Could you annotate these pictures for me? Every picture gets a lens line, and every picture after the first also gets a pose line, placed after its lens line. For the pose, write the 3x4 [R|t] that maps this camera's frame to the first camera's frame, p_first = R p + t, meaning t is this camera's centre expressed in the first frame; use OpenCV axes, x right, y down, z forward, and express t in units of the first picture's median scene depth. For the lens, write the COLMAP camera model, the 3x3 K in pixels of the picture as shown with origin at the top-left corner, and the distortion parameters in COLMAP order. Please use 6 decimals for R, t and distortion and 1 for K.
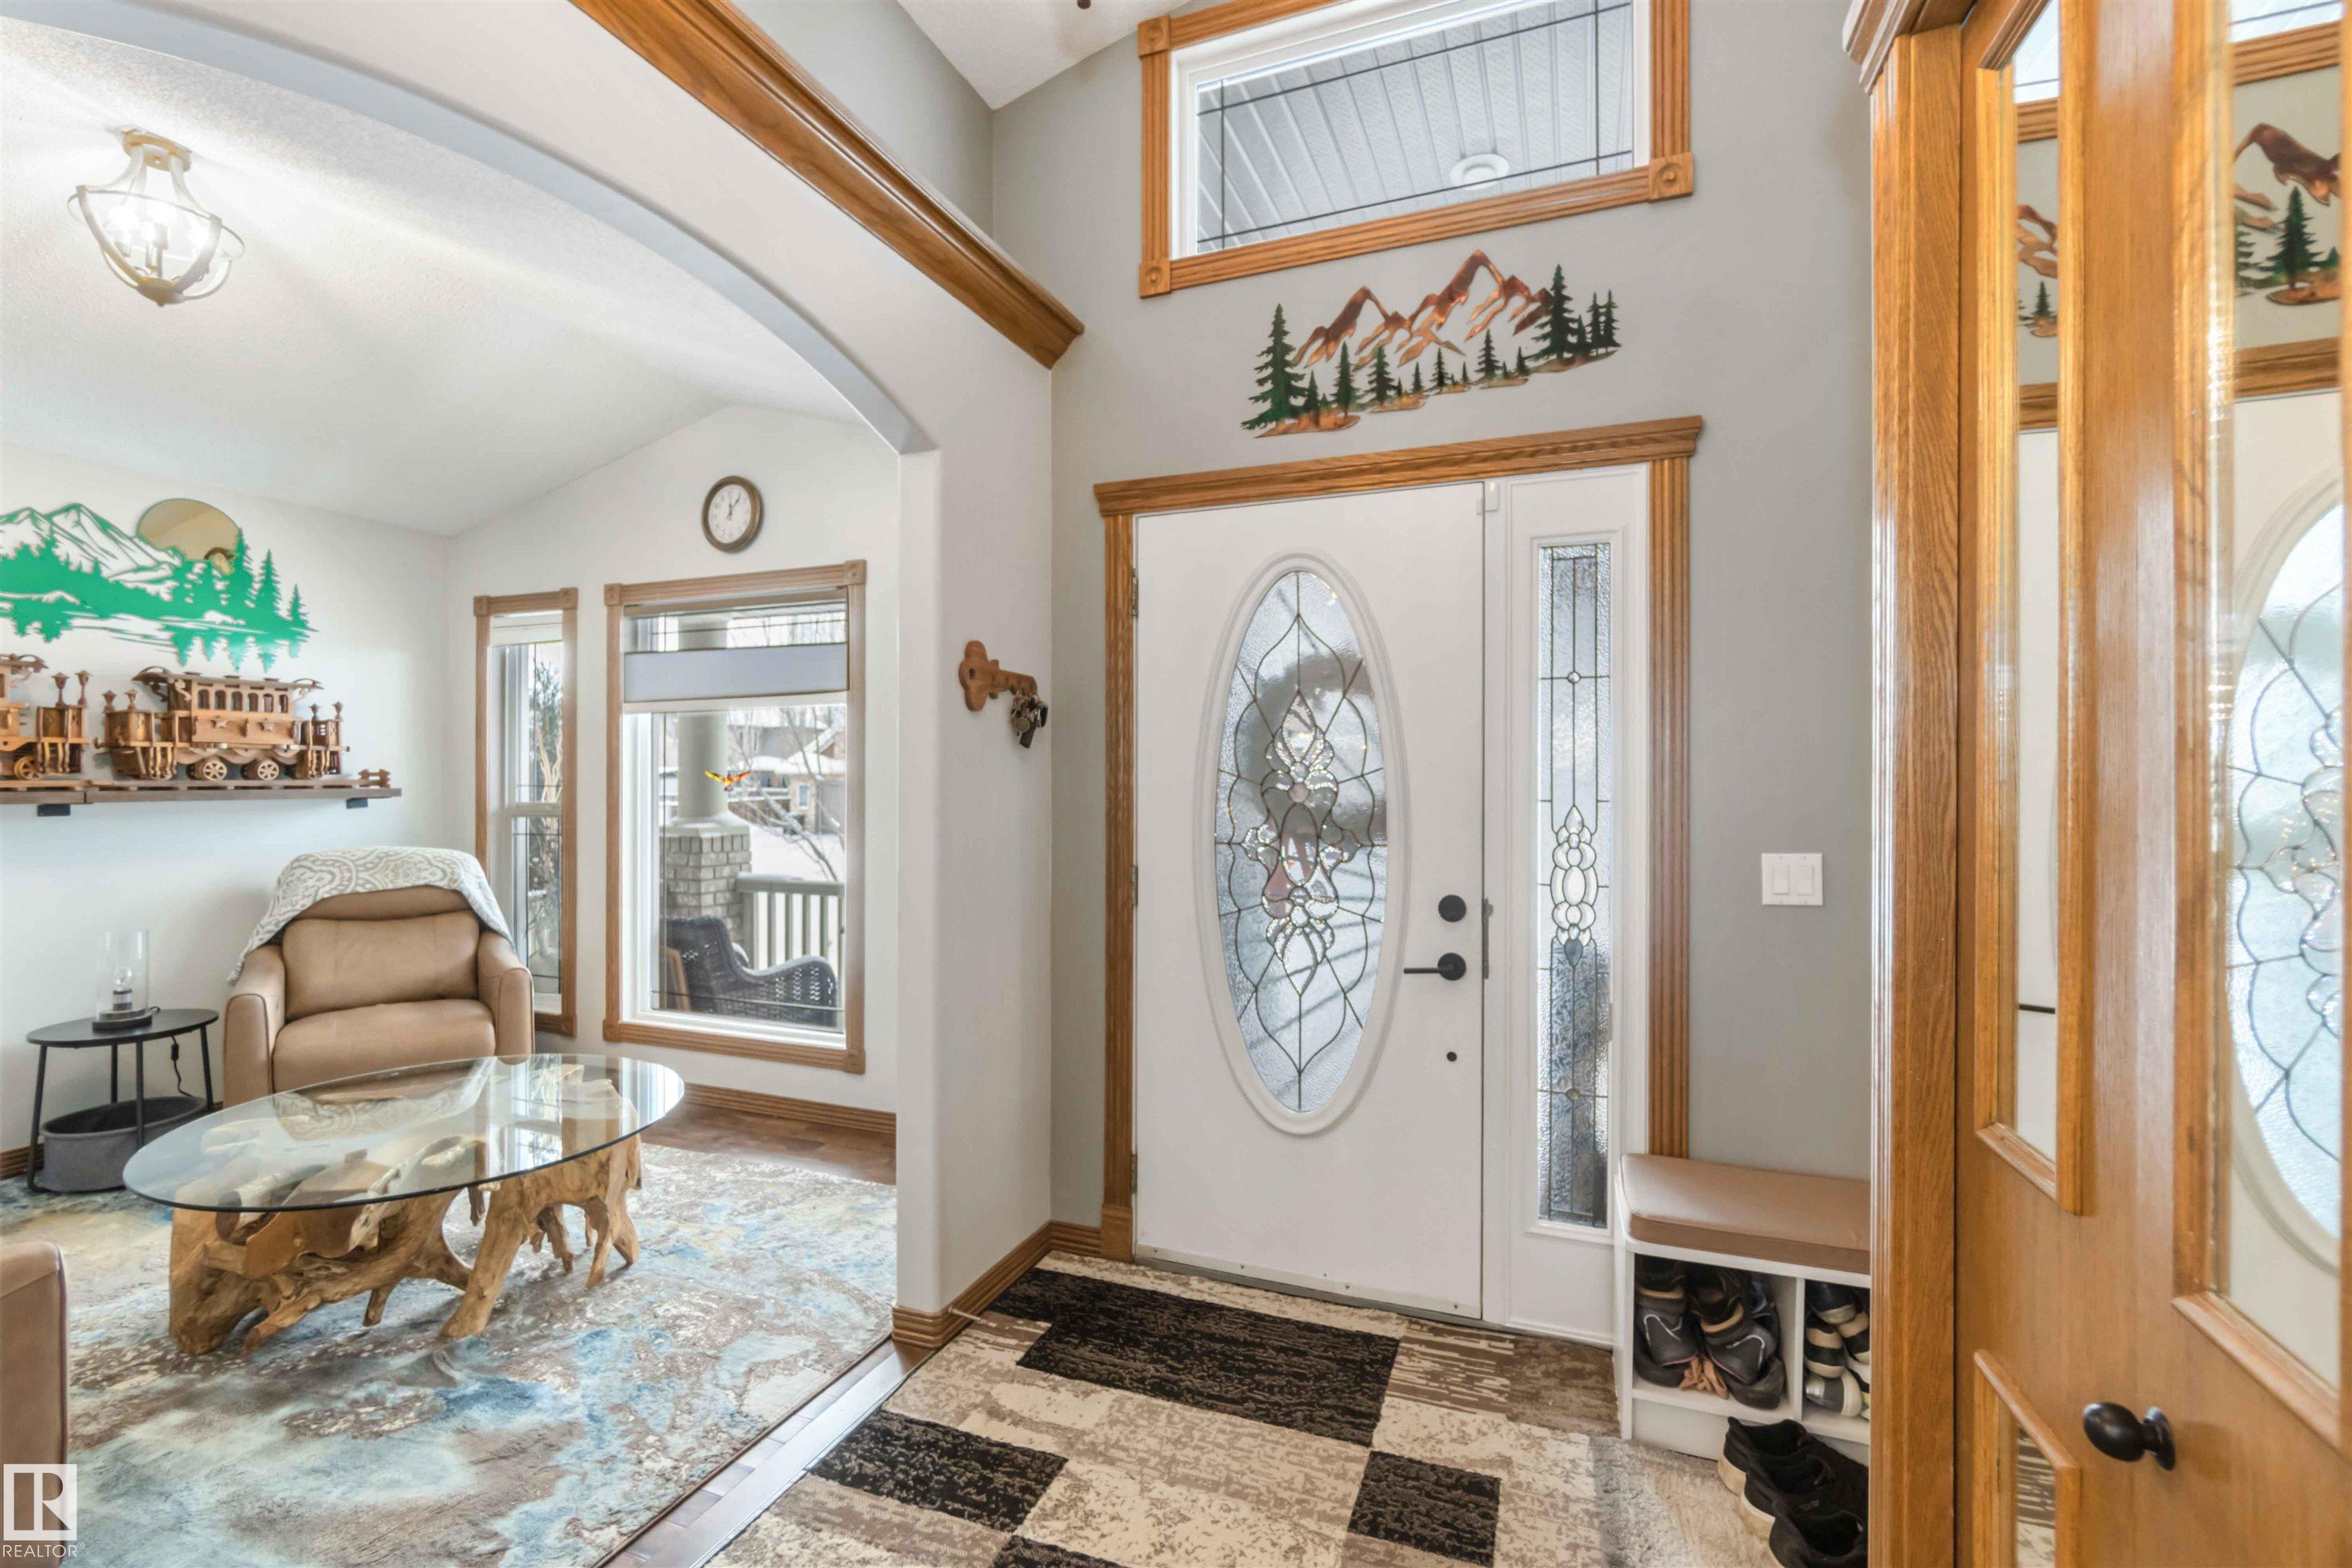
lens RADIAL K [[1028.8, 0, 1162.0], [0, 1028.8, 783.6], [0, 0, 1]] dist [-0.007818, -0.000128]
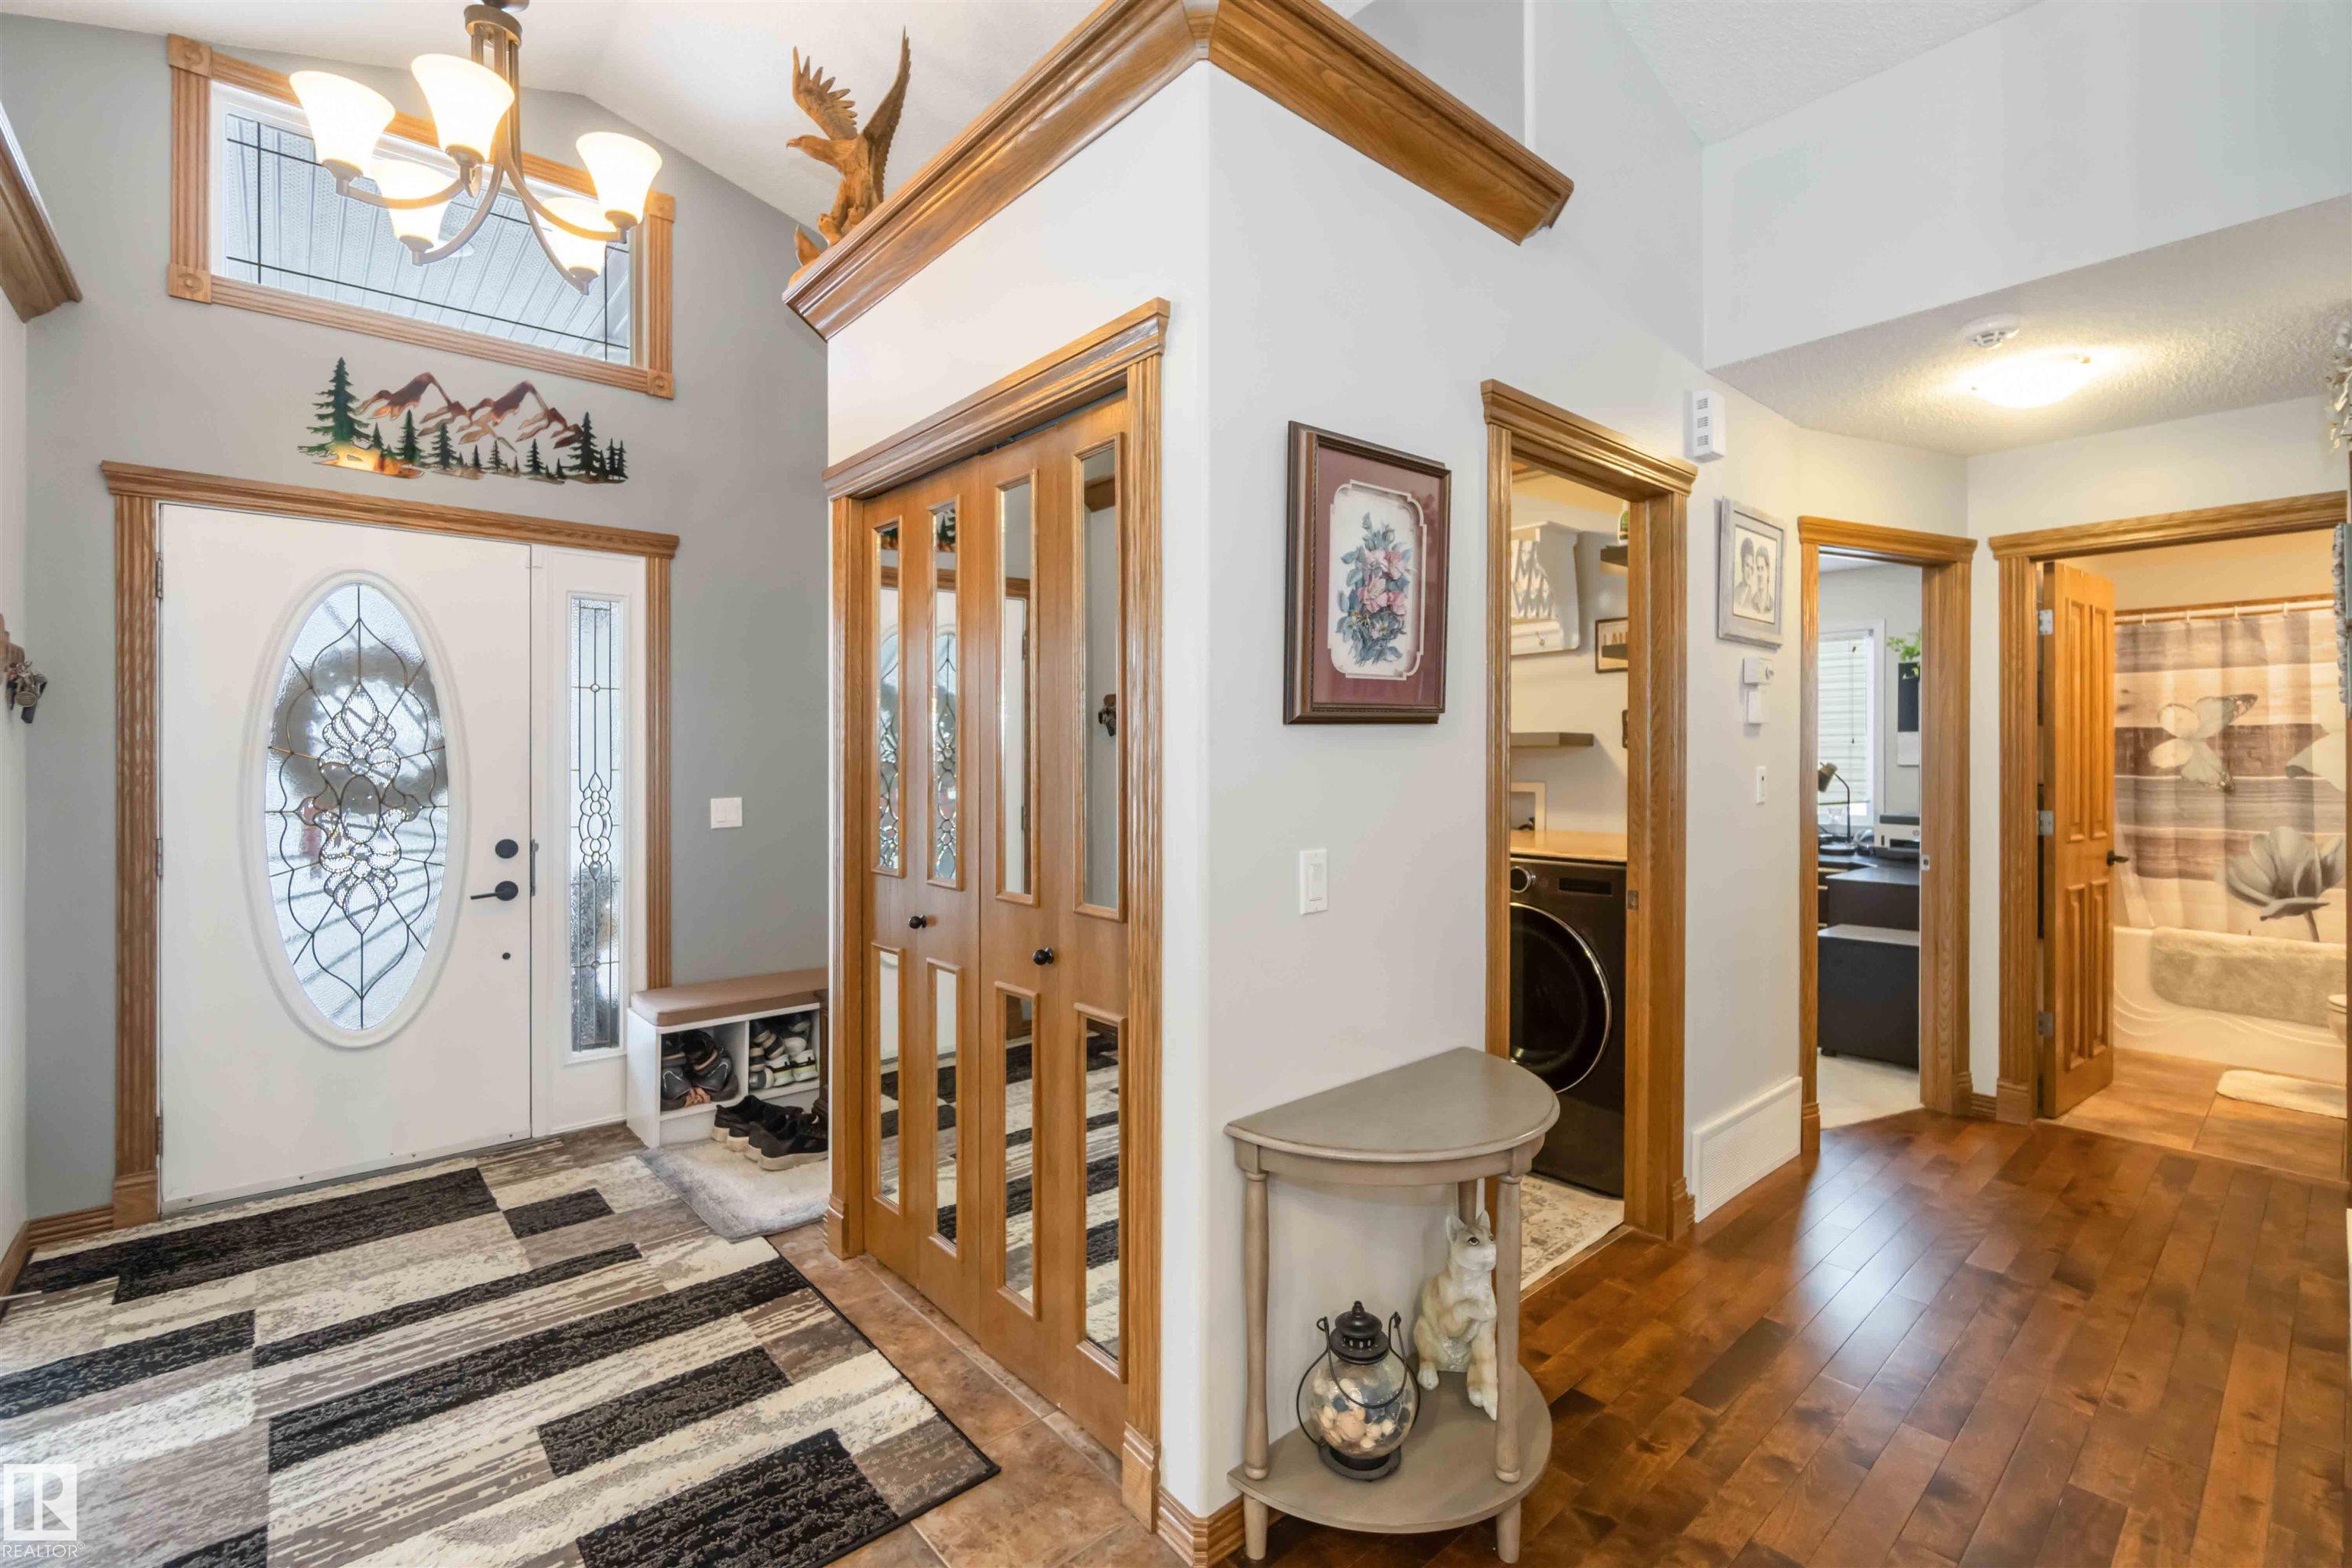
lens RADIAL K [[1037.0, 0, 1171.3], [0, 1037.0, 755.6], [0, 0, 1]] dist [-0.001848, 0.000239]
pose [[0.459377, -0.002083, 0.888239, -0.536362], [0.001891, 0.999997, 0.001367, -0.003915], [-0.888240, 0.001052, 0.459379, -0.428464]]
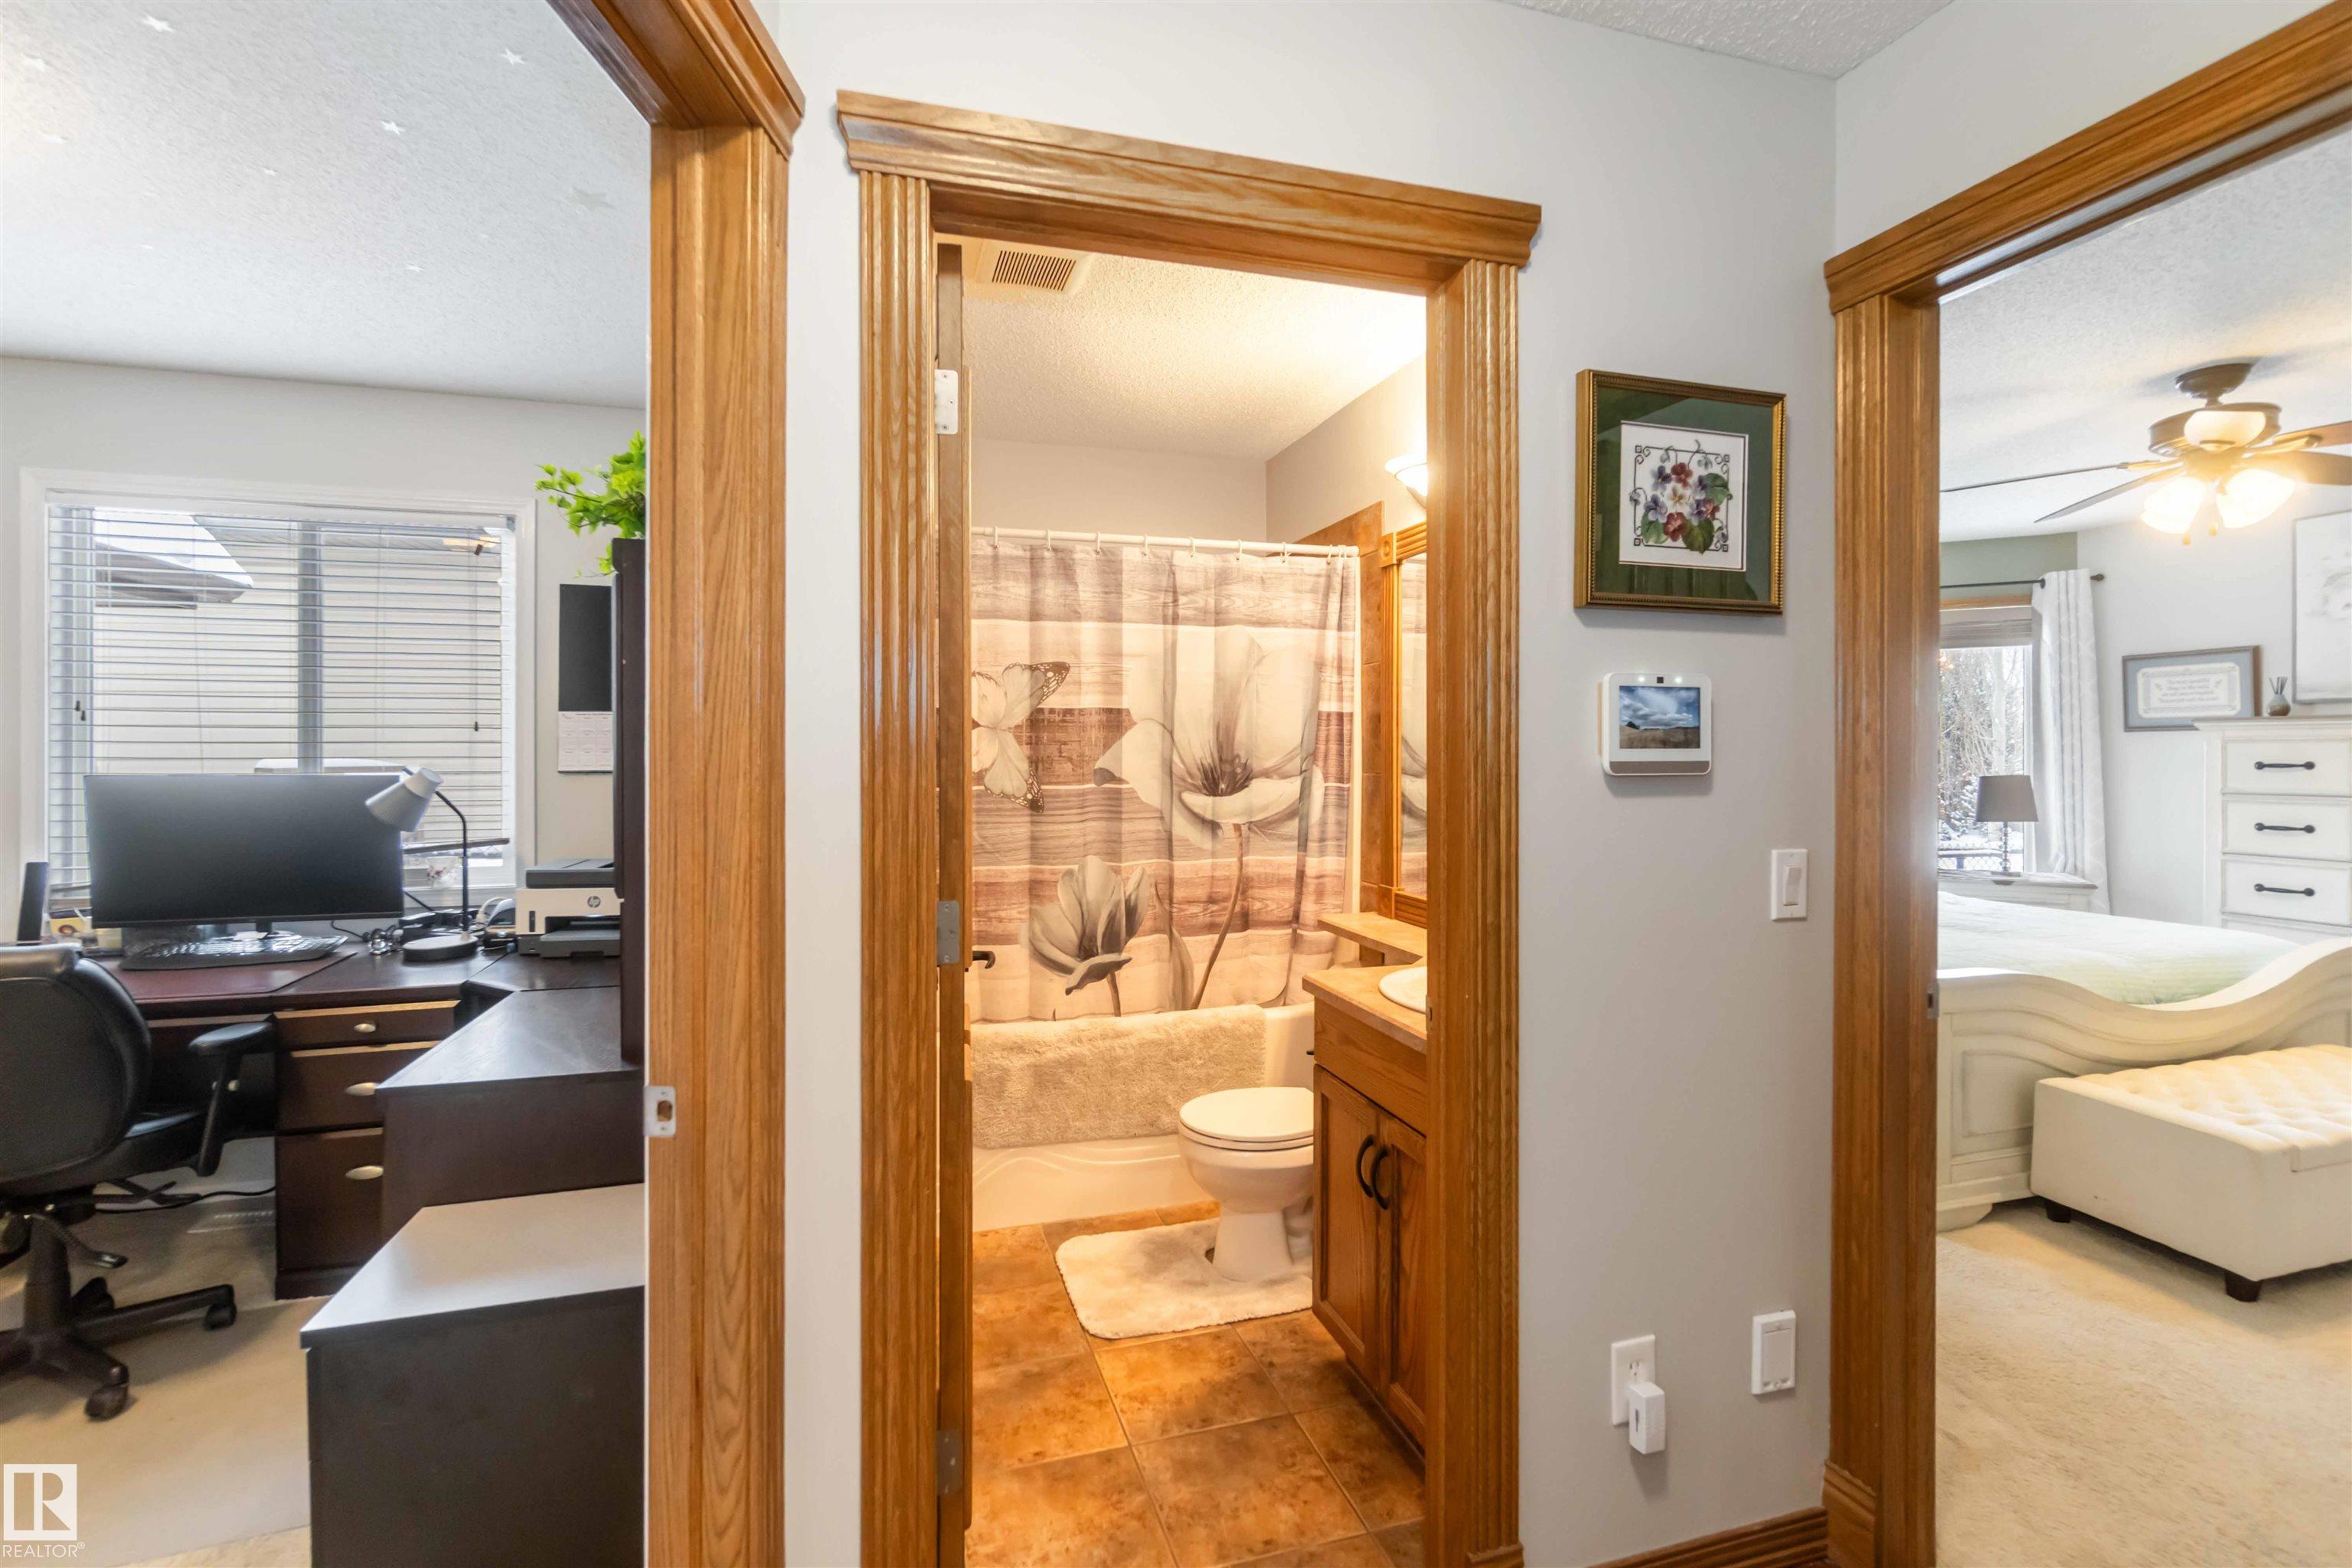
lens RADIAL K [[1052.5, 0, 1176.1], [0, 1052.5, 756.8], [0, 0, 1]] dist [0.000293, 0.000487]
pose [[-0.624828, -0.003955, 0.780752, 0.760817], [-0.001073, 0.999991, 0.004207, -0.000284], [-0.780762, 0.001791, -0.624827, -0.589388]]
